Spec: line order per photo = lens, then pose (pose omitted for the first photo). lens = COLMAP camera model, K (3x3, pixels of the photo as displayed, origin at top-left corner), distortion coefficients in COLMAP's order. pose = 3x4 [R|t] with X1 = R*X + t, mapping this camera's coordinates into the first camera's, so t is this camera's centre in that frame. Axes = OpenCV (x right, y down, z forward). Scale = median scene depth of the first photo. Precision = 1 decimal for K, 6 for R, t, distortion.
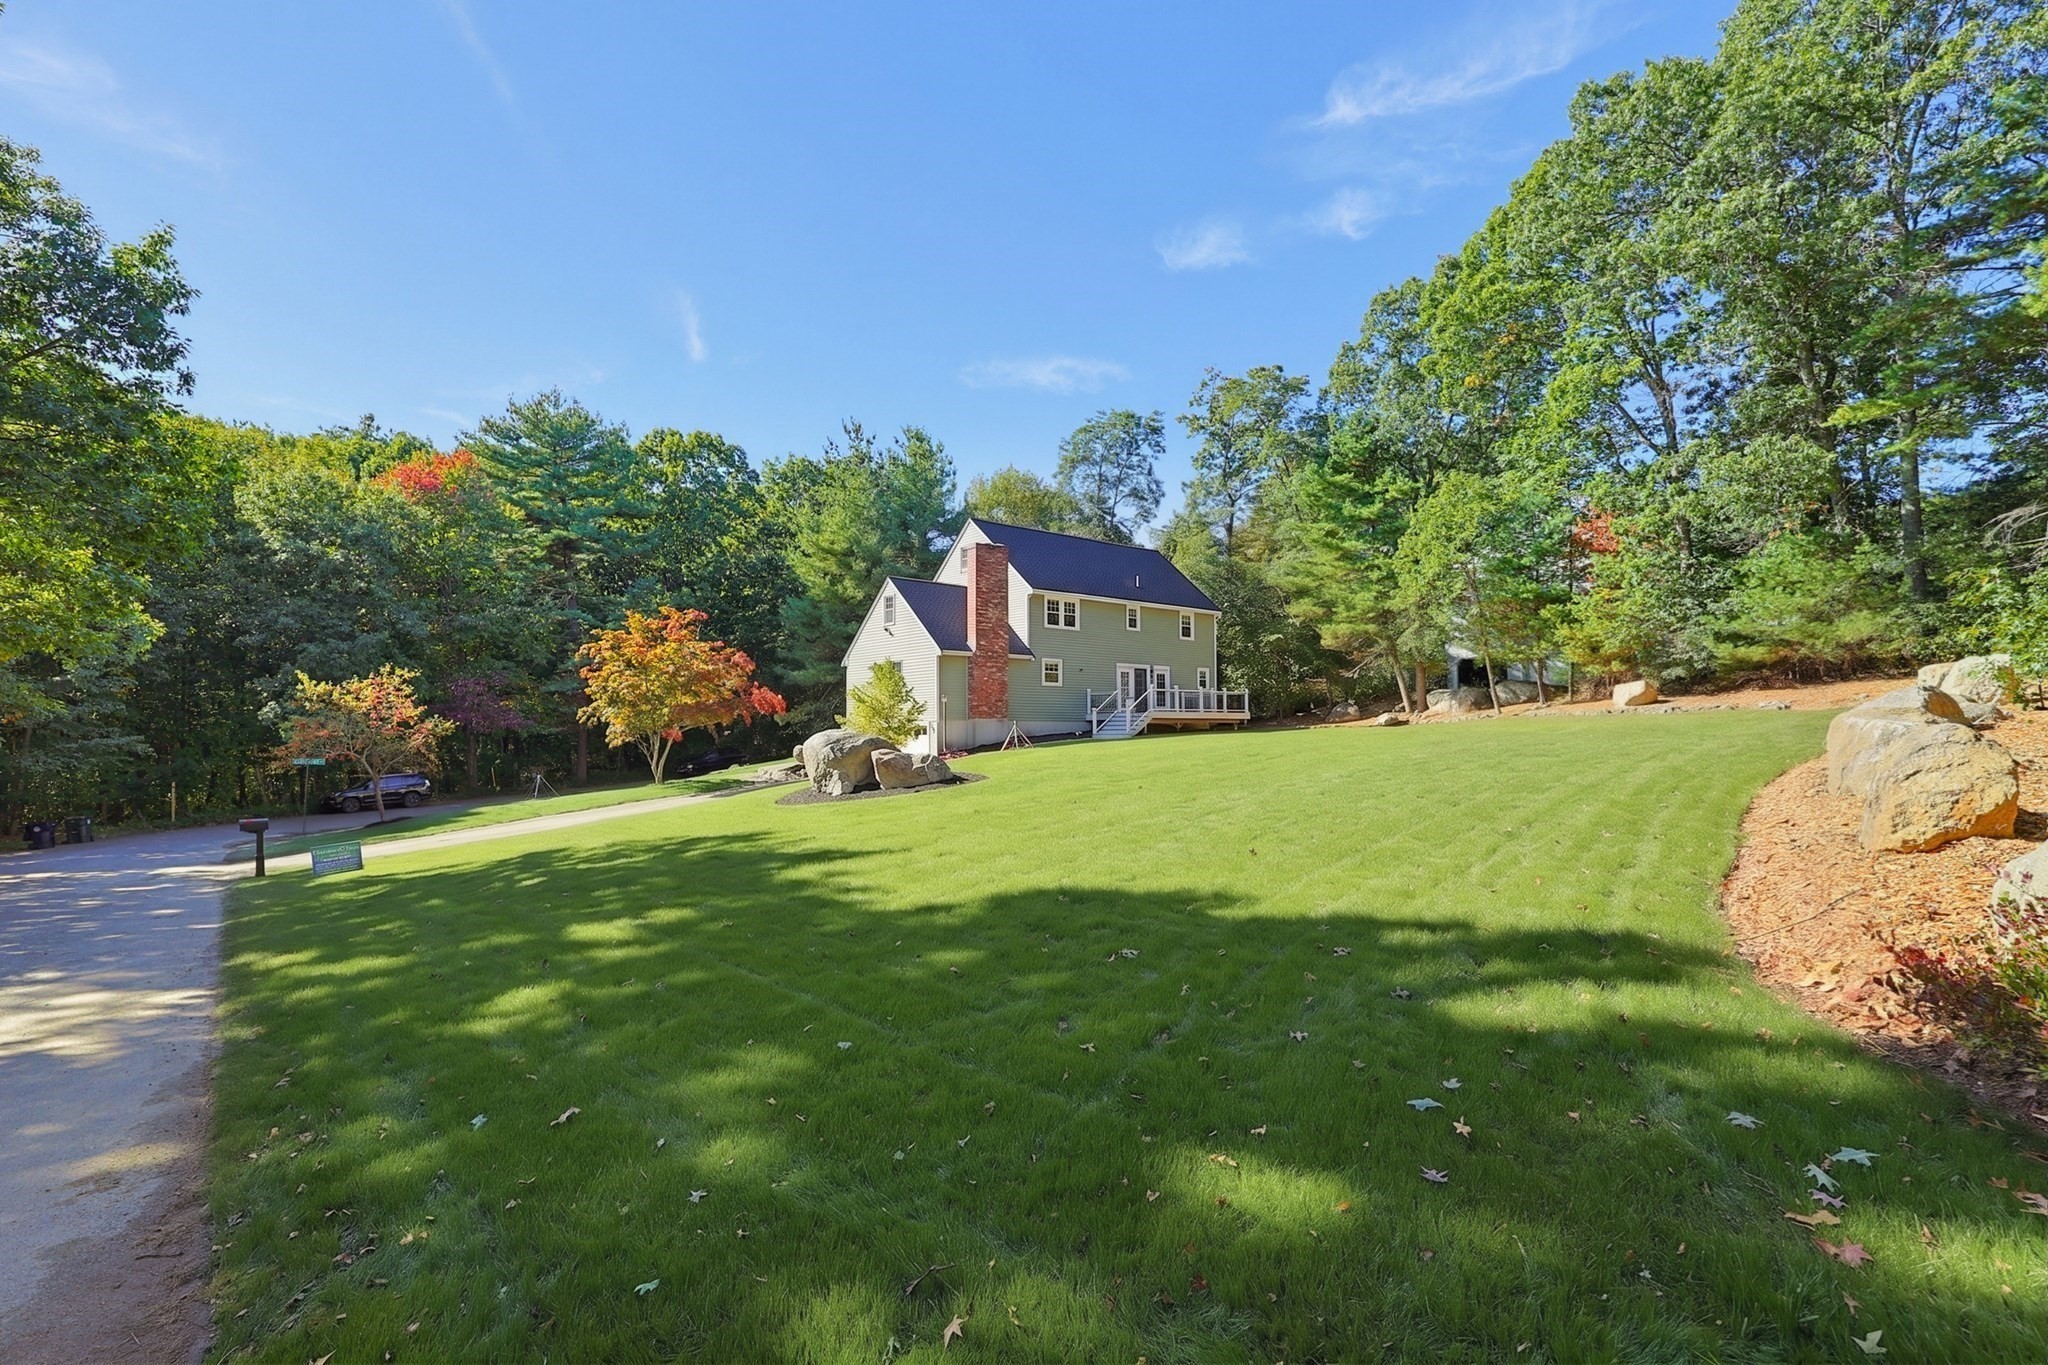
lens RADIAL K [[879.2, 0, 1022.4], [0, 879.2, 711.6], [0, 0, 1]] dist [0.000577, -0.000077]
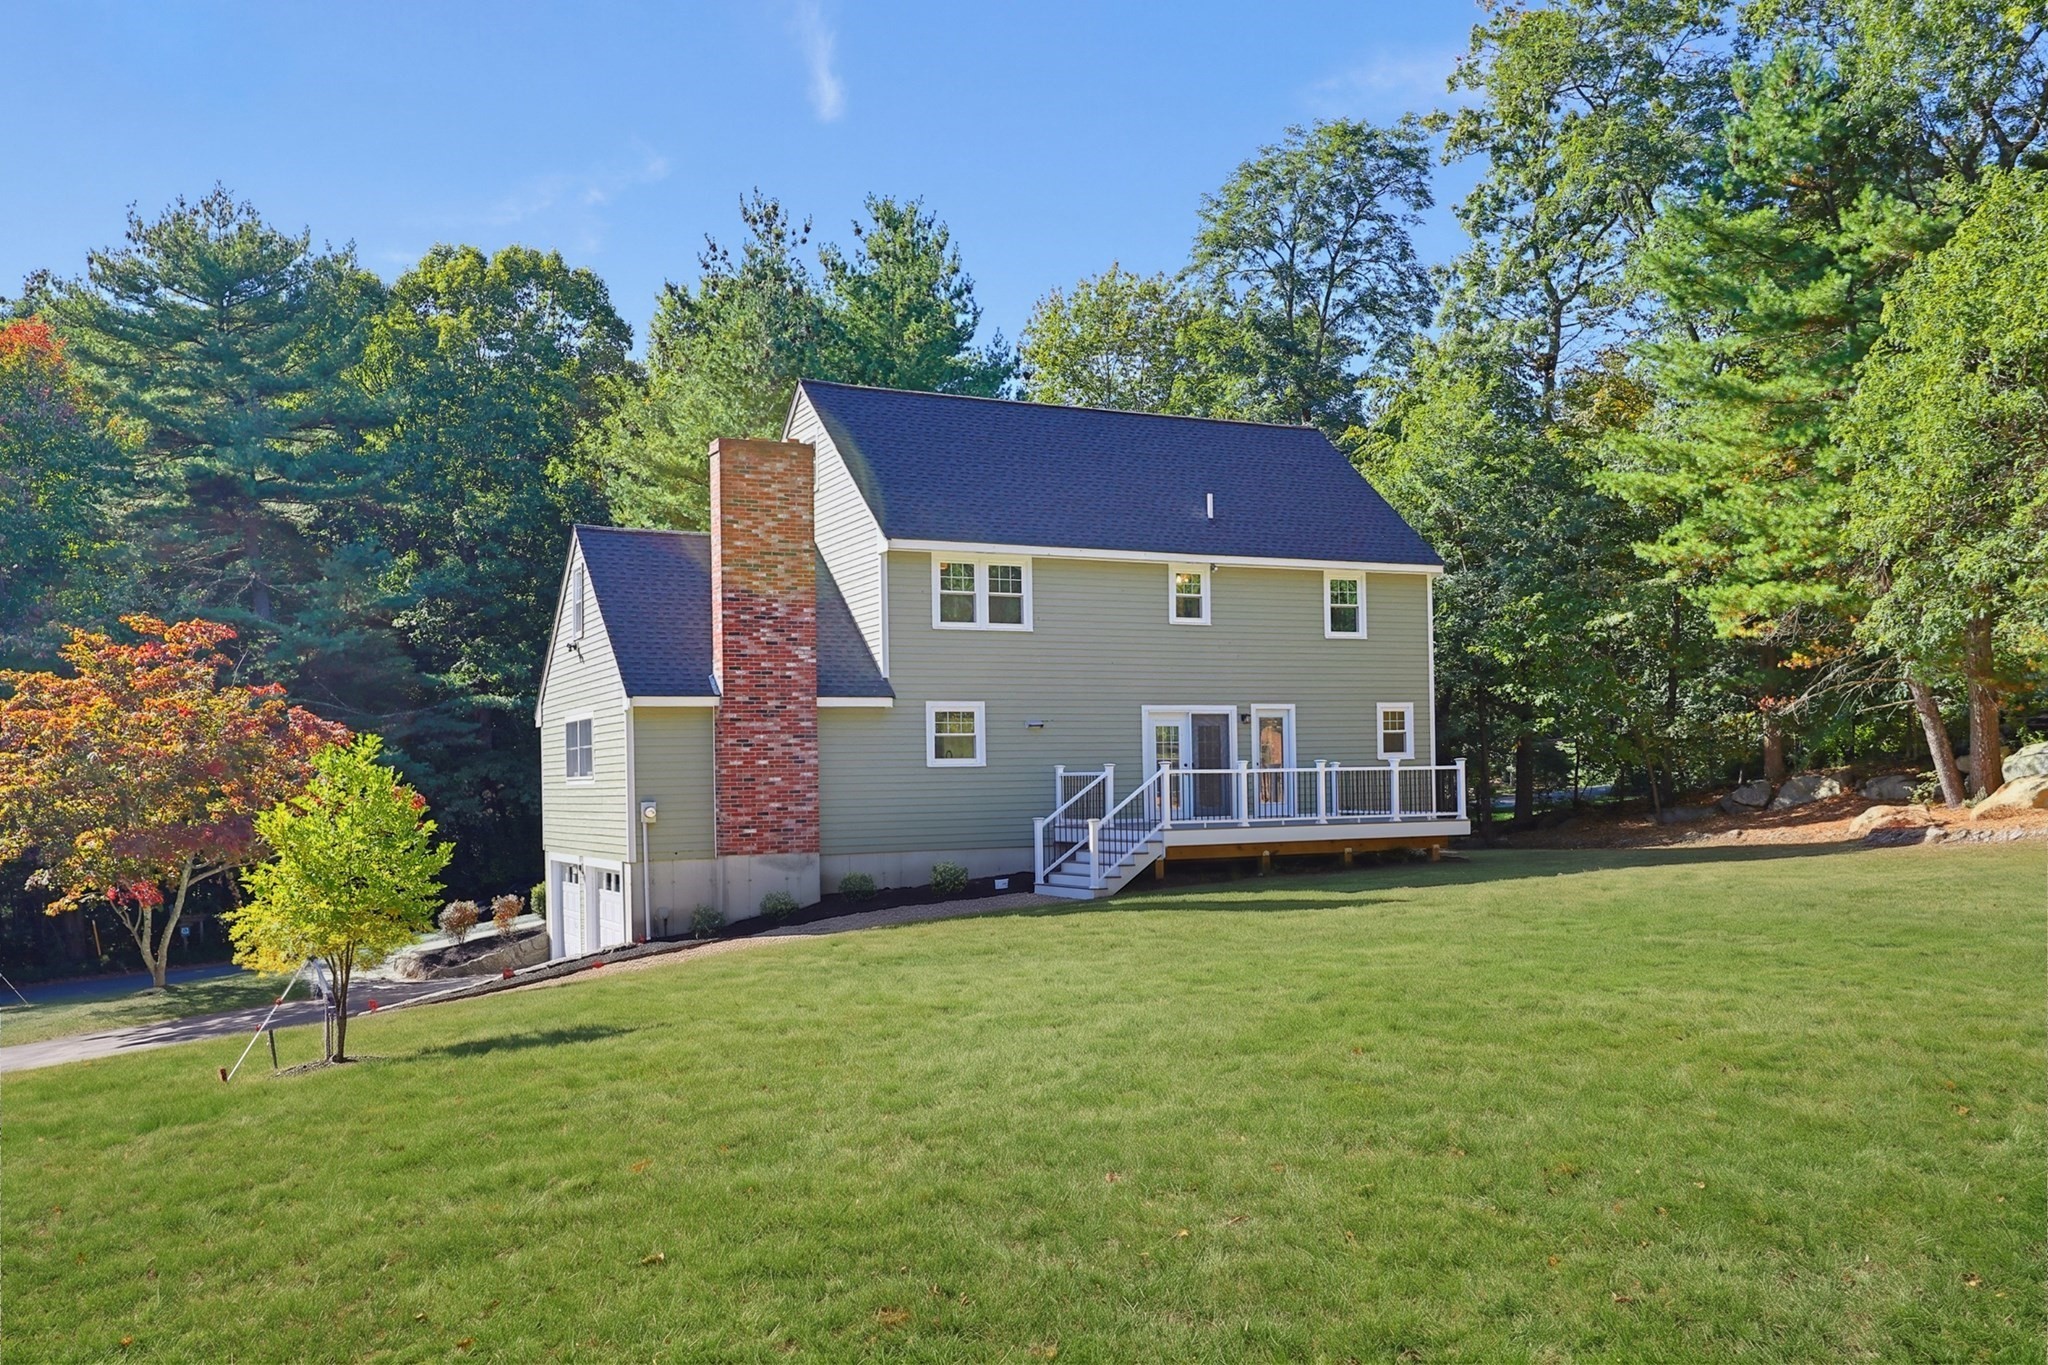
lens RADIAL K [[1669.3, 0, 1024.5], [0, 1669.3, 758.6], [0, 0, 1]] dist [0.000468, 0.002910]
pose [[0.977102, -0.018608, -0.211956, 0.192572], [0.019019, 0.999819, -0.000101, -0.026365], [0.211919, -0.003932, 0.977279, 0.182664]]
